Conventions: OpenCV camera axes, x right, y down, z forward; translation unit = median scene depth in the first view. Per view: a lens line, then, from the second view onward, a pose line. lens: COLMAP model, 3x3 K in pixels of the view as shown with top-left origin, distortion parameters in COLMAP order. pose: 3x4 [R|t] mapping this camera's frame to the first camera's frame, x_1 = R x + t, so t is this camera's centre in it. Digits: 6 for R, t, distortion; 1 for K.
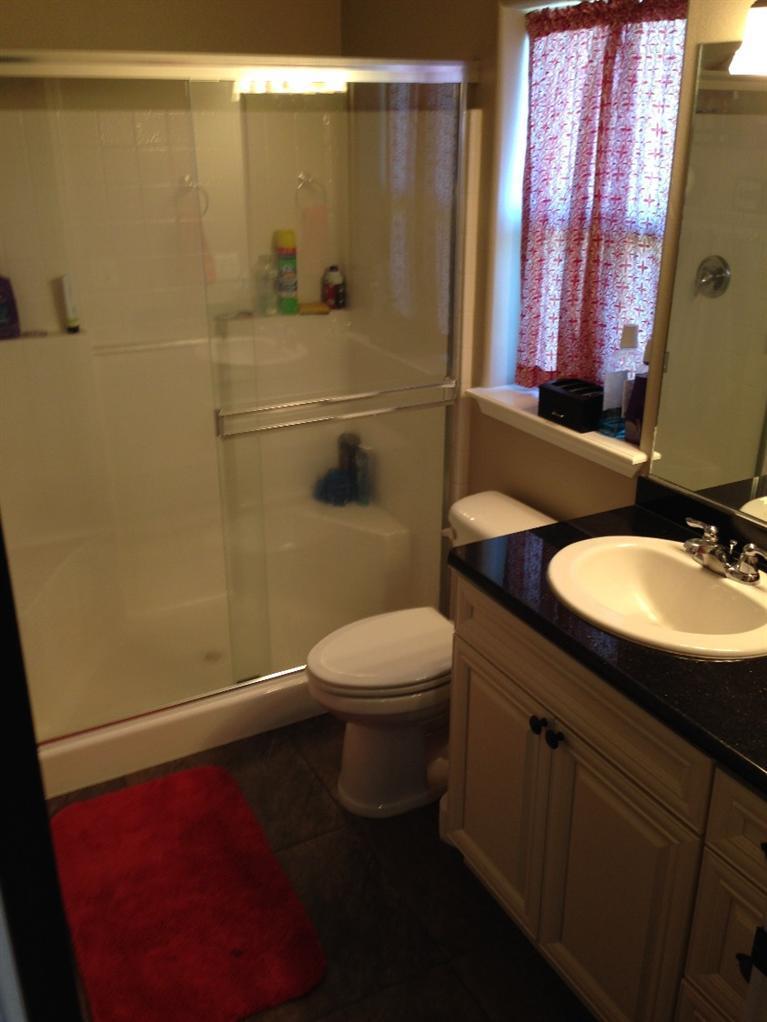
lens RADIAL K [[925.6, 0, 388.4], [0, 925.6, 498.9], [0, 0, 1]] dist [0.182370, -0.295809]
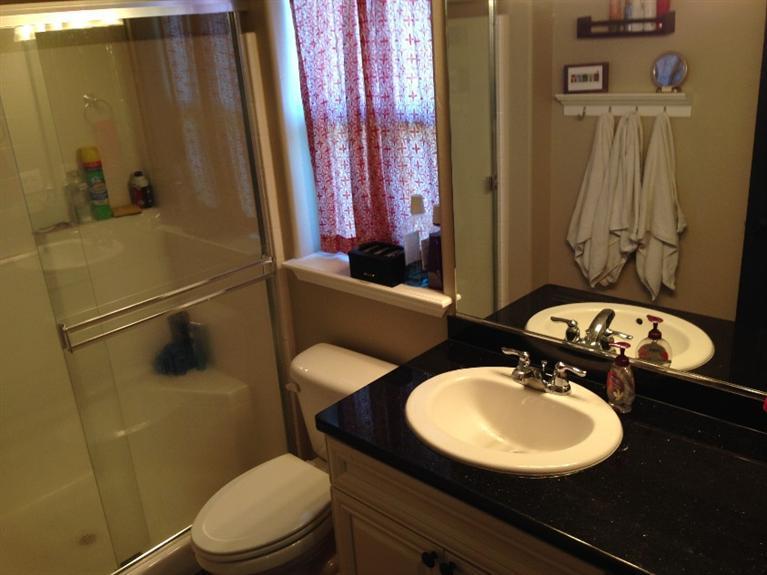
lens RADIAL K [[699.8, 0, 383.5], [0, 699.8, 287.5], [0, 0, 1]] dist [0.095988, -0.132105]
pose [[0.944342, -0.178719, 0.276184, -0.053730], [0.188247, 0.982088, -0.008153, -0.064381], [-0.269779, 0.059690, 0.961070, 0.132842]]
